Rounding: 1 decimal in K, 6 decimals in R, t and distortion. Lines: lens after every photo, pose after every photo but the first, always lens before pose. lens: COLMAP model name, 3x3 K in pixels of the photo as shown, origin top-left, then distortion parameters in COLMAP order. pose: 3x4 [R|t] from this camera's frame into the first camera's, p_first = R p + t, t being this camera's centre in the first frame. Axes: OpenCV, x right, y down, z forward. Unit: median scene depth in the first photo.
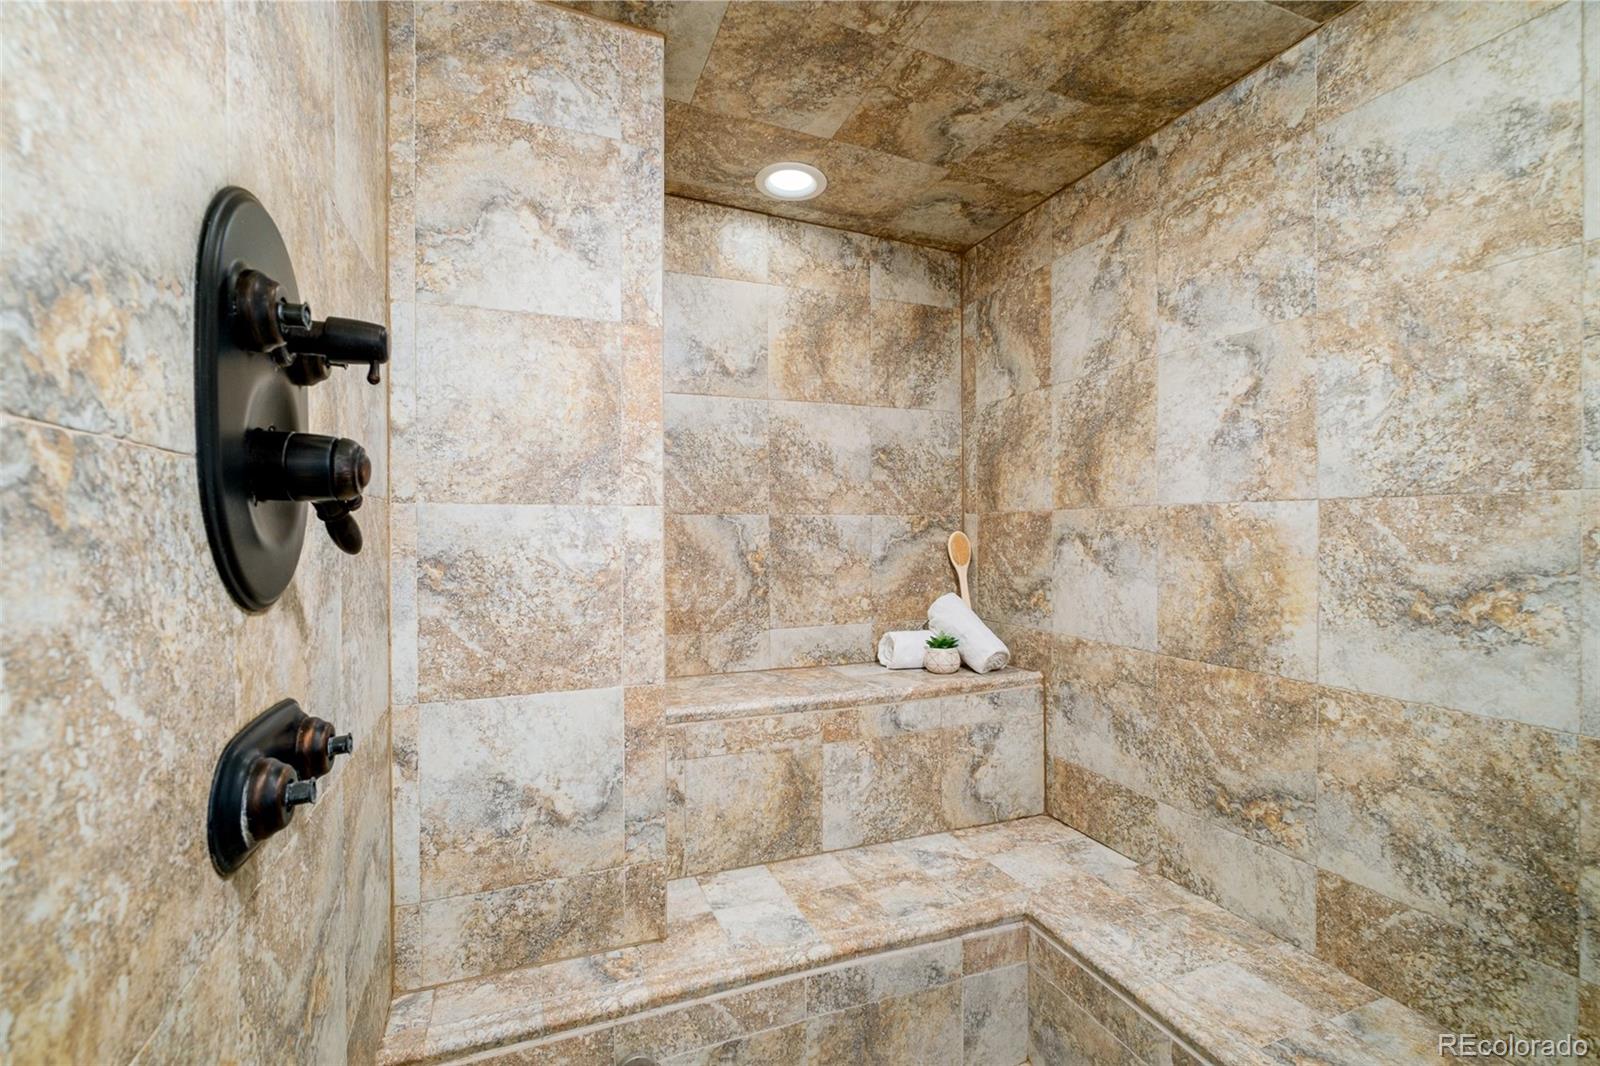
lens RADIAL K [[701.3, 0, 796.6], [0, 701.3, 533.9], [0, 0, 1]] dist [-0.003017, -0.000577]
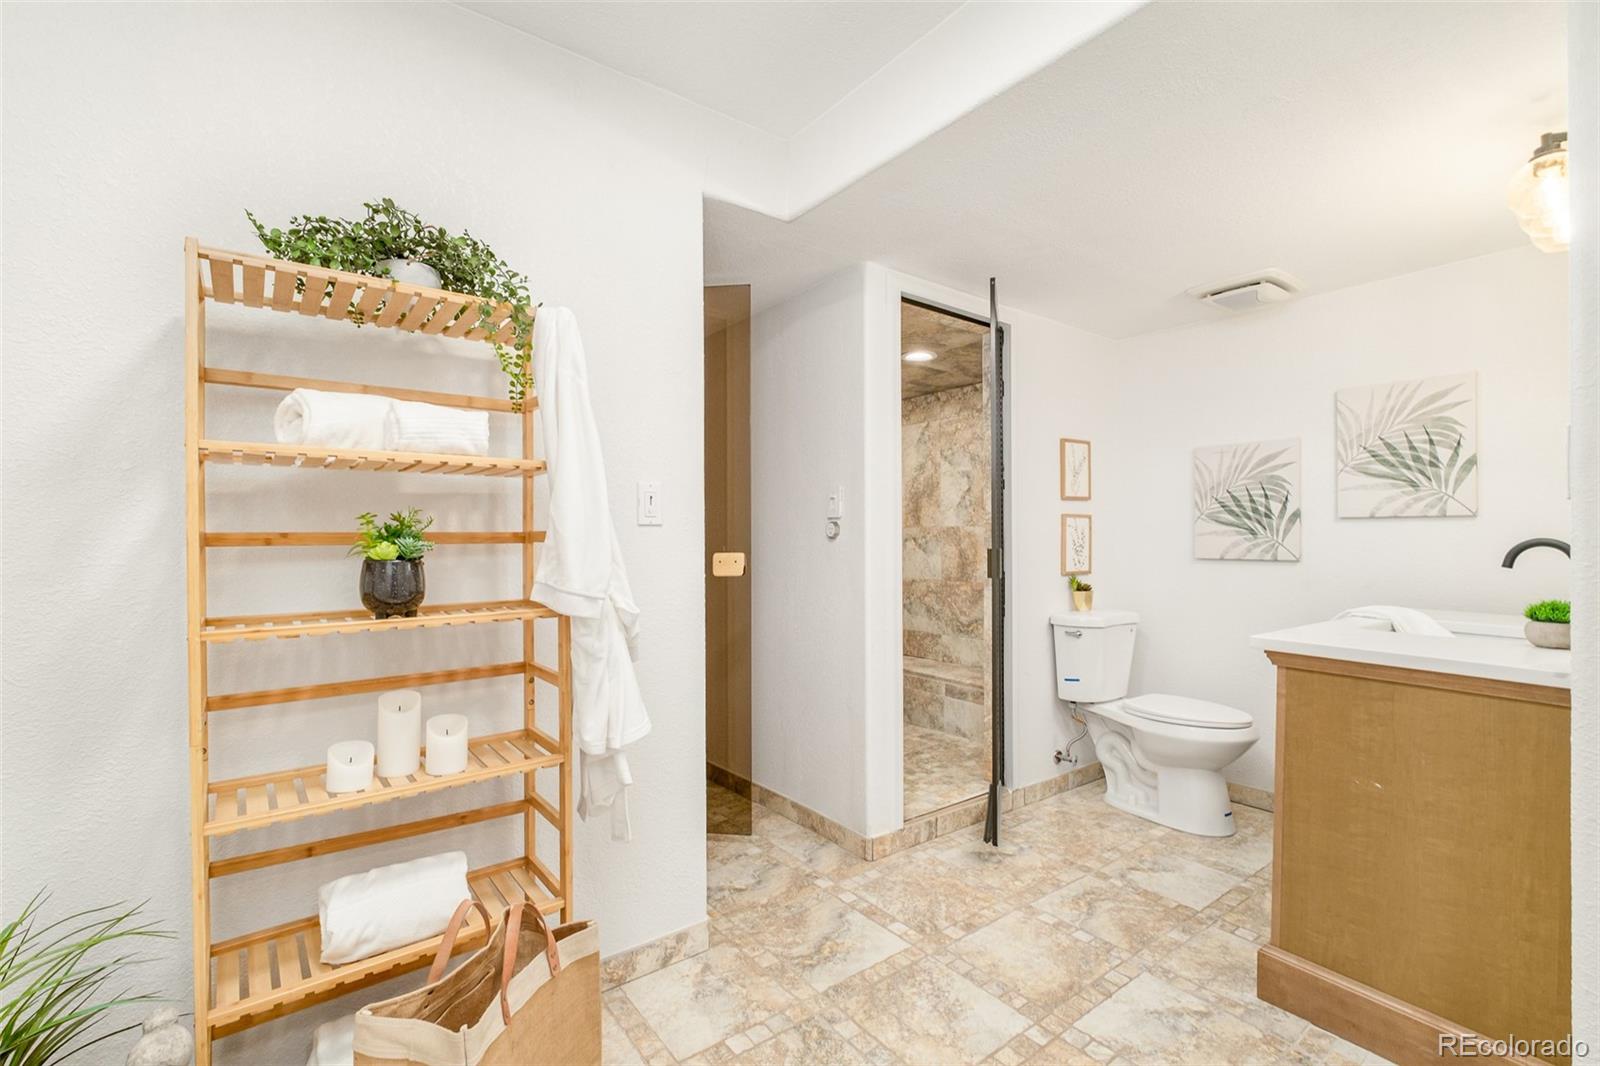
lens RADIAL K [[701.3, 0, 803.6], [0, 701.3, 537.1], [0, 0, 1]] dist [-0.003017, -0.000577]
pose [[0.964114, -0.003057, 0.265472, -0.762026], [0.005211, 0.999959, -0.007411, 0.018065], [-0.265438, 0.008529, 0.964090, -1.565270]]
